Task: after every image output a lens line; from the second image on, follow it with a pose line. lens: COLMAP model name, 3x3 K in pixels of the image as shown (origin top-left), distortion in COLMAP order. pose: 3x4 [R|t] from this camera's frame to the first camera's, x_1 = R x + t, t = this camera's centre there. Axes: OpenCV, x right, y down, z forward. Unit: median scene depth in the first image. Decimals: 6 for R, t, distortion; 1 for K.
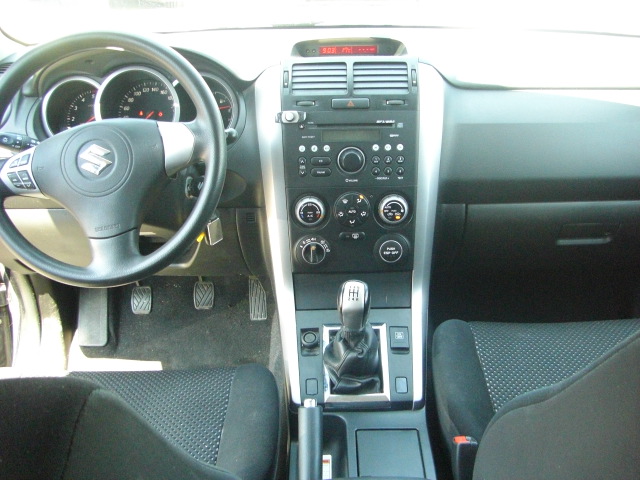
lens RADIAL K [[717.9, 0, 320.4], [0, 717.9, 234.0], [0, 0, 1]] dist [-0.139371, 0.000000]
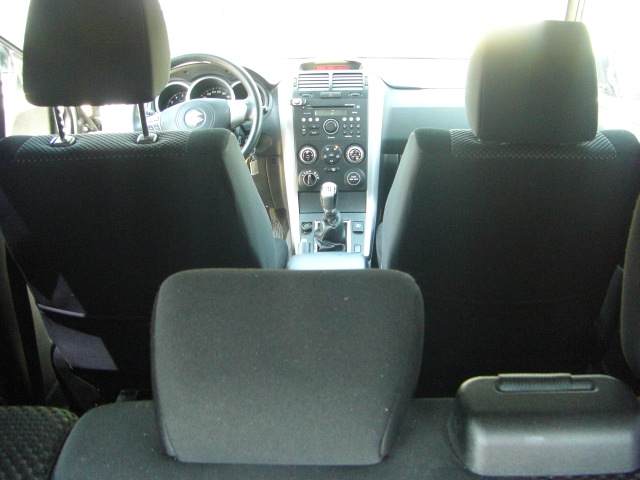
lens RADIAL K [[717.7, 0, 321.8], [0, 717.7, 239.9], [0, 0, 1]] dist [-0.147188, 0.000000]
pose [[0.999644, 0.007363, -0.025653, 0.067217], [-0.009164, 0.997449, -0.070792, 0.304407], [0.025067, 0.071002, 0.997161, -0.759200]]
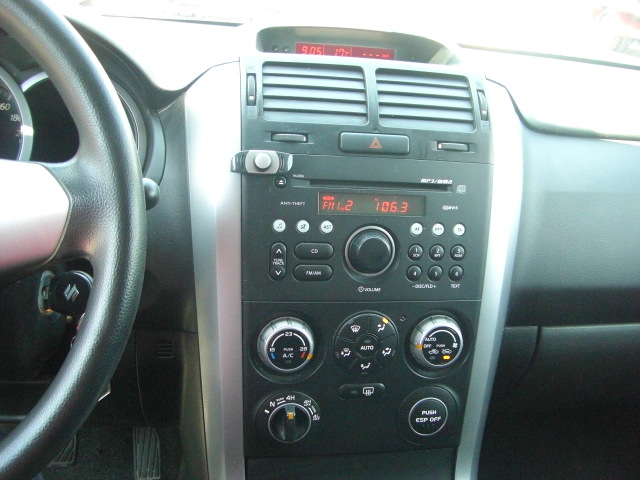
lens RADIAL K [[717.9, 0, 324.5], [0, 717.9, 241.6], [0, 0, 1]] dist [-0.139371, 0.000000]
pose [[0.976657, 0.033478, 0.212181, -0.100601], [-0.019491, 0.997517, -0.067669, -0.072414], [-0.213920, 0.061954, 0.974885, 0.486317]]
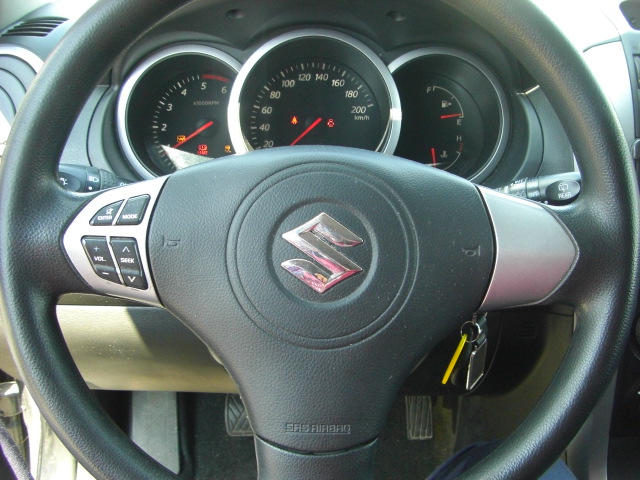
lens RADIAL K [[717.9, 0, 315.2], [0, 717.9, 233.7], [0, 0, 1]] dist [-0.139371, 0.000000]
pose [[0.999521, 0.014313, 0.027442, -0.282056], [-0.014669, 0.999811, 0.012795, -0.102780], [-0.027253, -0.013191, 0.999542, 0.511924]]
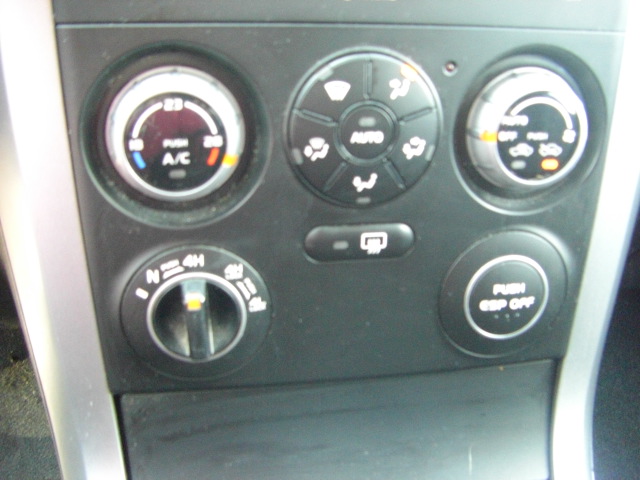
lens RADIAL K [[717.9, 0, 322.4], [0, 717.9, 243.9], [0, 0, 1]] dist [-0.139371, 0.000000]
pose [[0.983878, -0.025611, 0.176995, -0.009605], [0.010810, 0.996400, 0.084089, -0.016894], [-0.178512, -0.080820, 0.980613, 0.779715]]
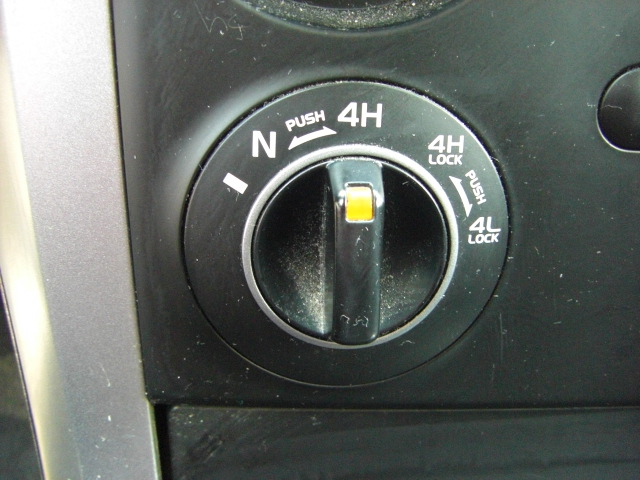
lens RADIAL K [[717.9, 0, 325.7], [0, 717.9, 239.7], [0, 0, 1]] dist [-0.139371, 0.000000]
pose [[0.993044, 0.041700, 0.110116, -0.024828], [-0.050792, 0.995412, 0.081092, 0.016796], [-0.106229, -0.086121, 0.990605, 0.911450]]
